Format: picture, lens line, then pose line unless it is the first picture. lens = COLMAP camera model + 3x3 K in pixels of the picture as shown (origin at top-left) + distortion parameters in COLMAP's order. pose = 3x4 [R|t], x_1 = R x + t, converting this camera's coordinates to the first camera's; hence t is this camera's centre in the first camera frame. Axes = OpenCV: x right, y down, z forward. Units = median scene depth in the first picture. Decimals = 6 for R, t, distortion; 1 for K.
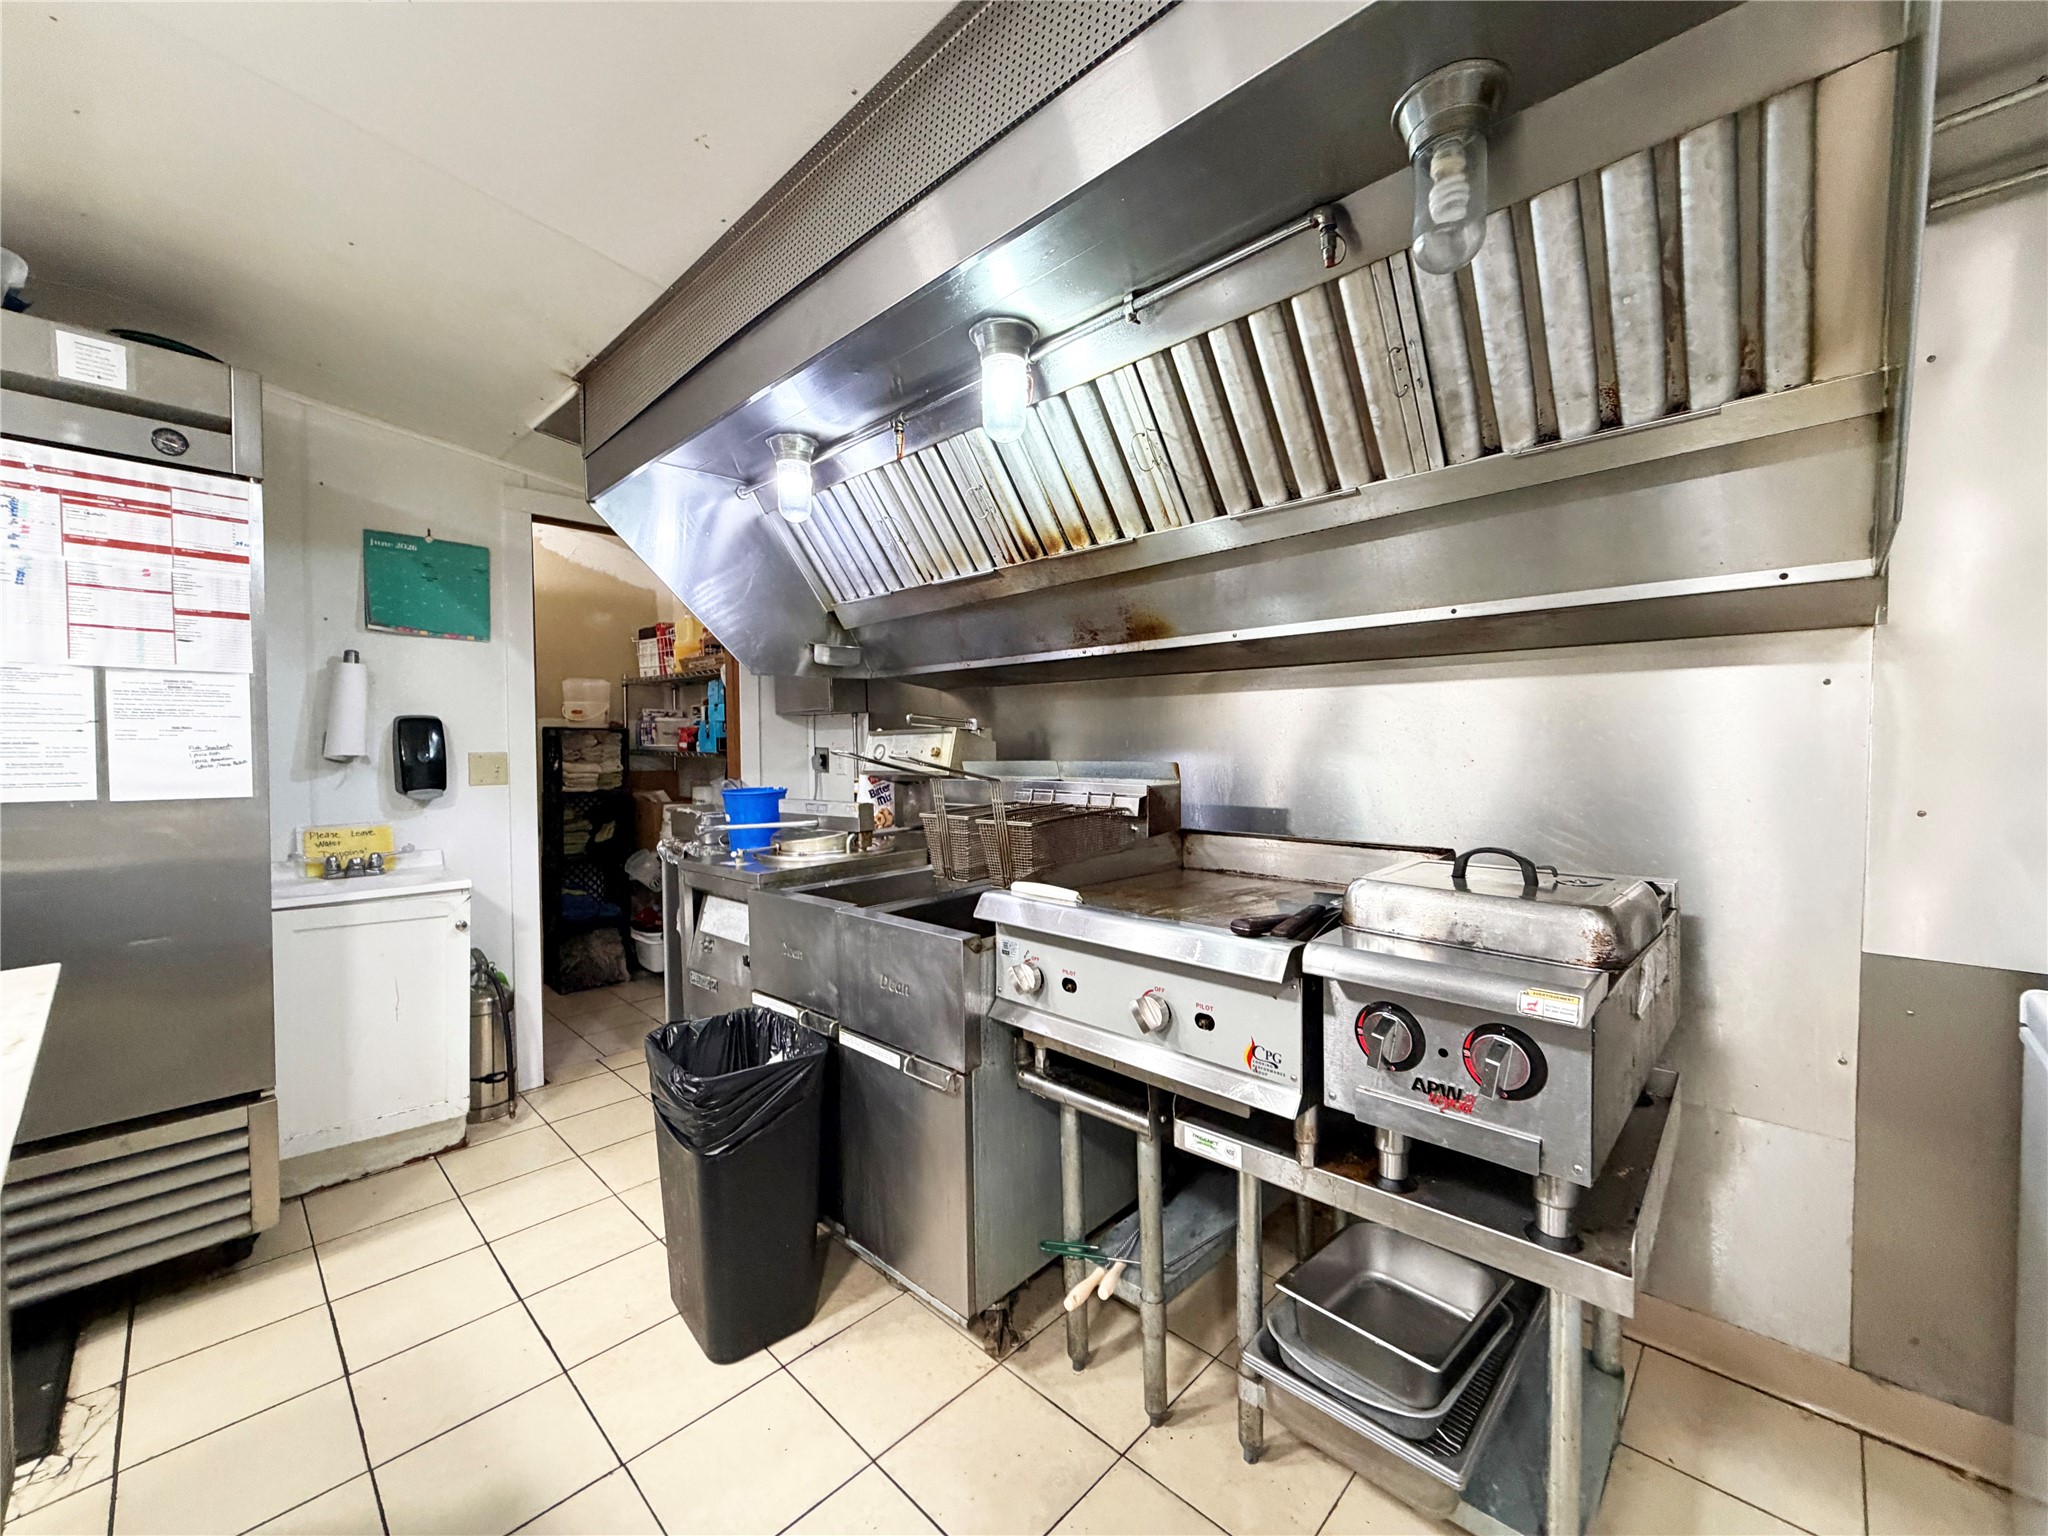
lens RADIAL K [[815.1, 0, 1026.7], [0, 815.1, 767.2], [0, 0, 1]] dist [0.000147, -0.000120]
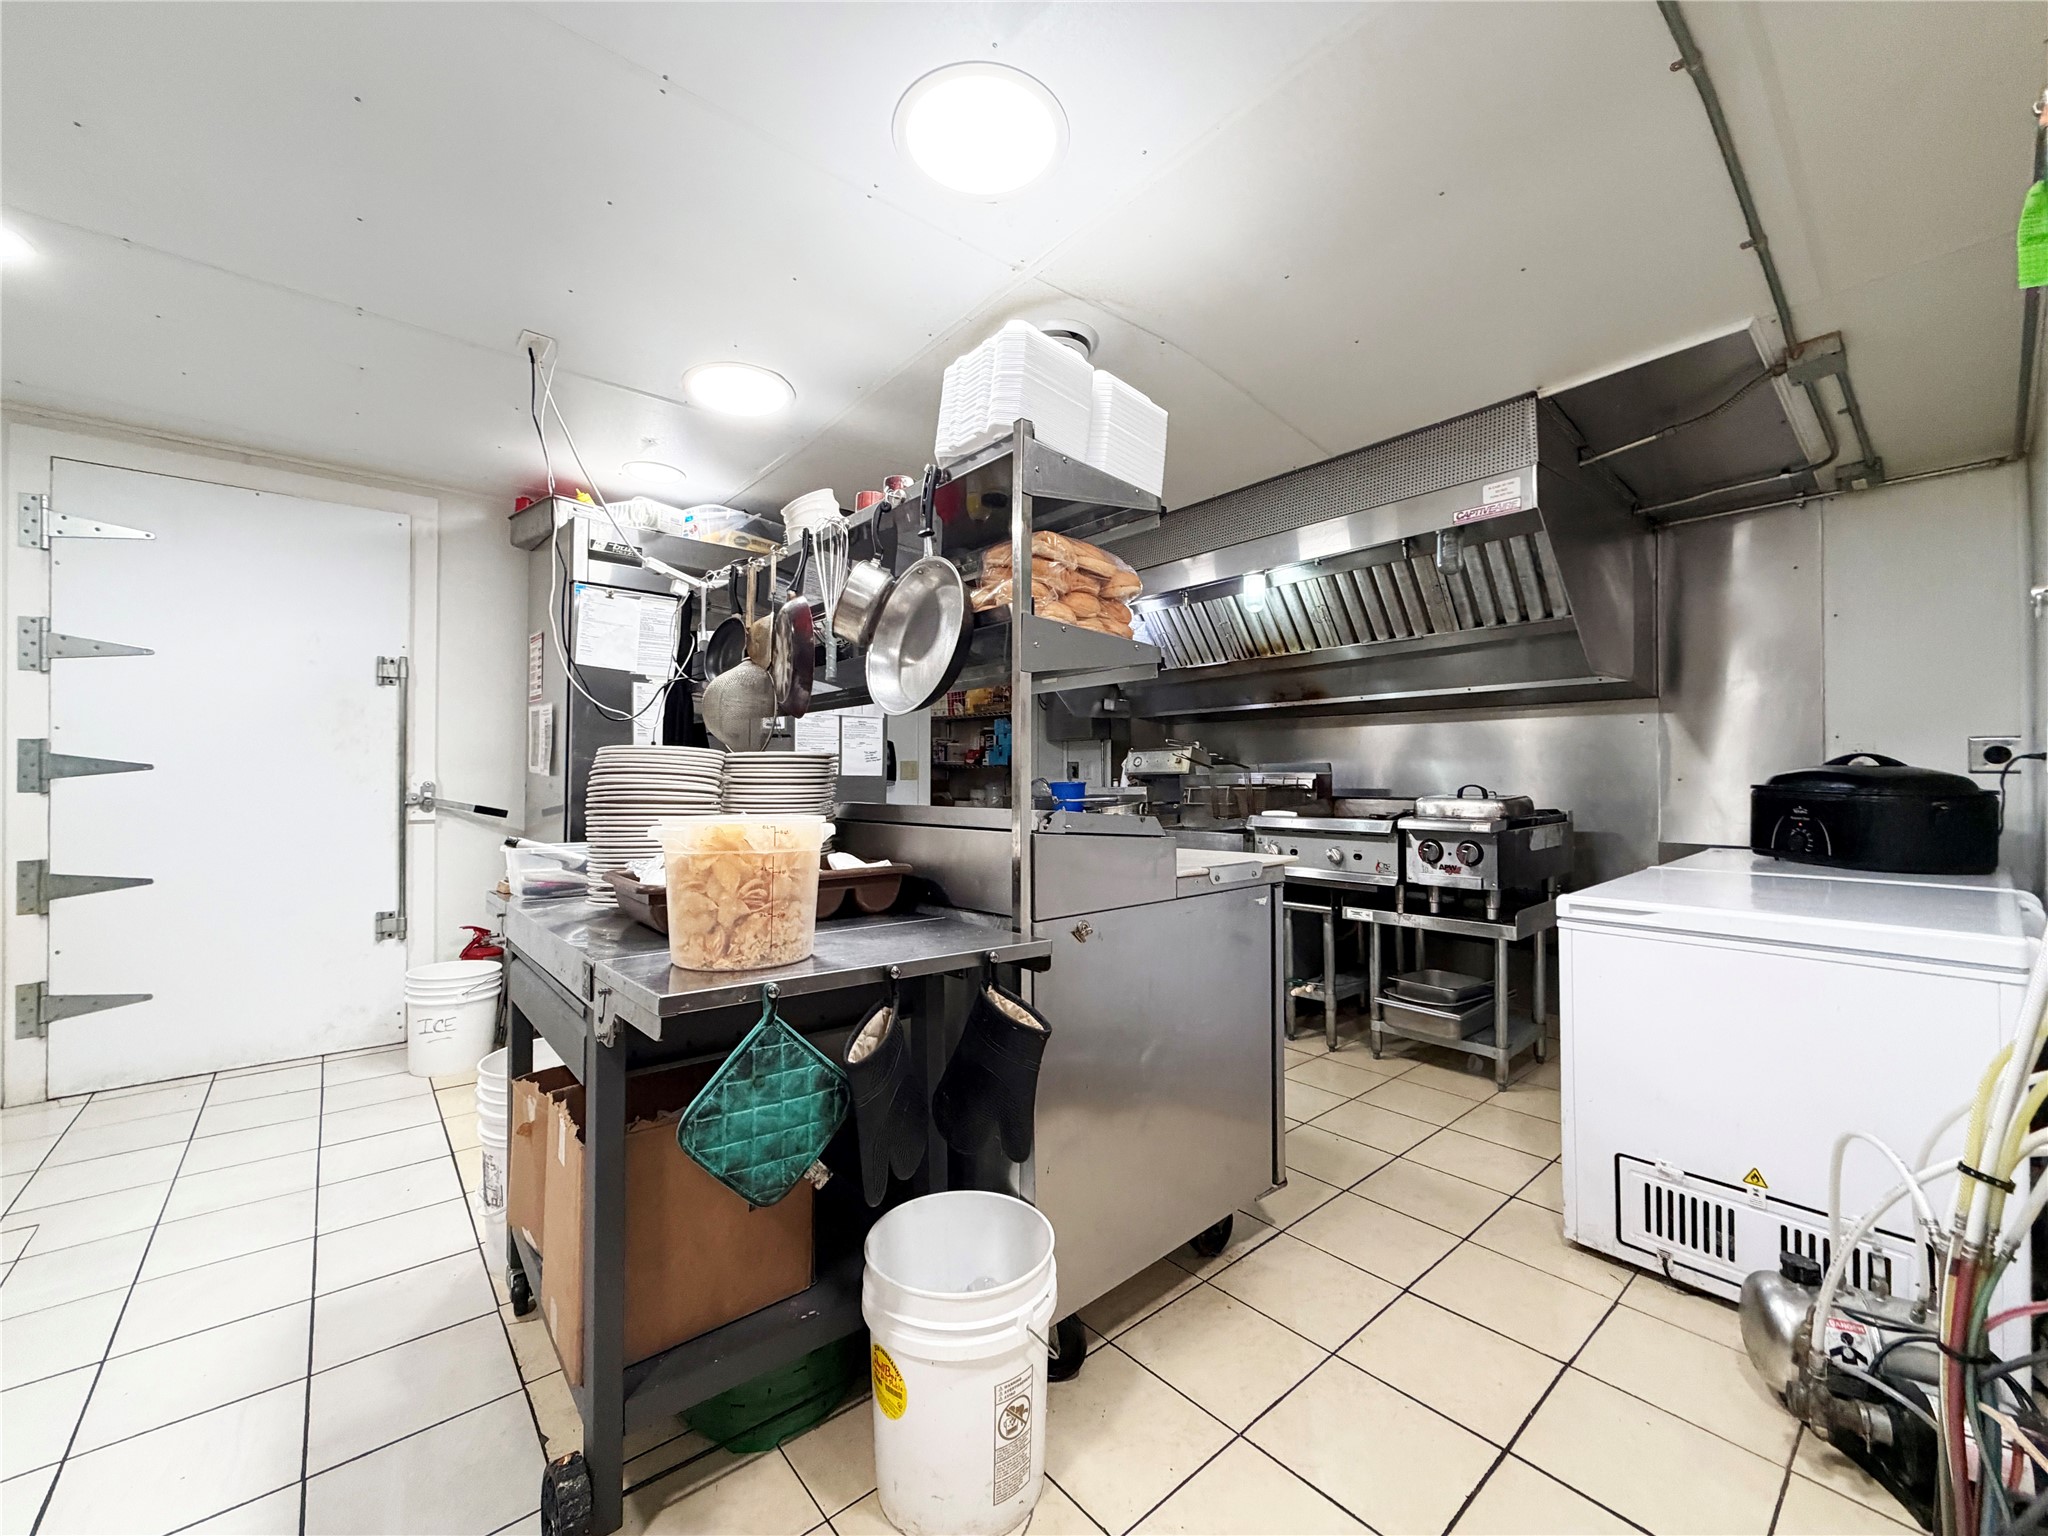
lens RADIAL K [[815.1, 0, 1016.8], [0, 815.1, 768.7], [0, 0, 1]] dist [0.000147, -0.000120]
pose [[0.993469, 0.004825, -0.114002, -0.446636], [-0.009298, 0.999206, -0.038733, 0.121057], [0.113725, 0.039540, 0.992725, -1.343406]]
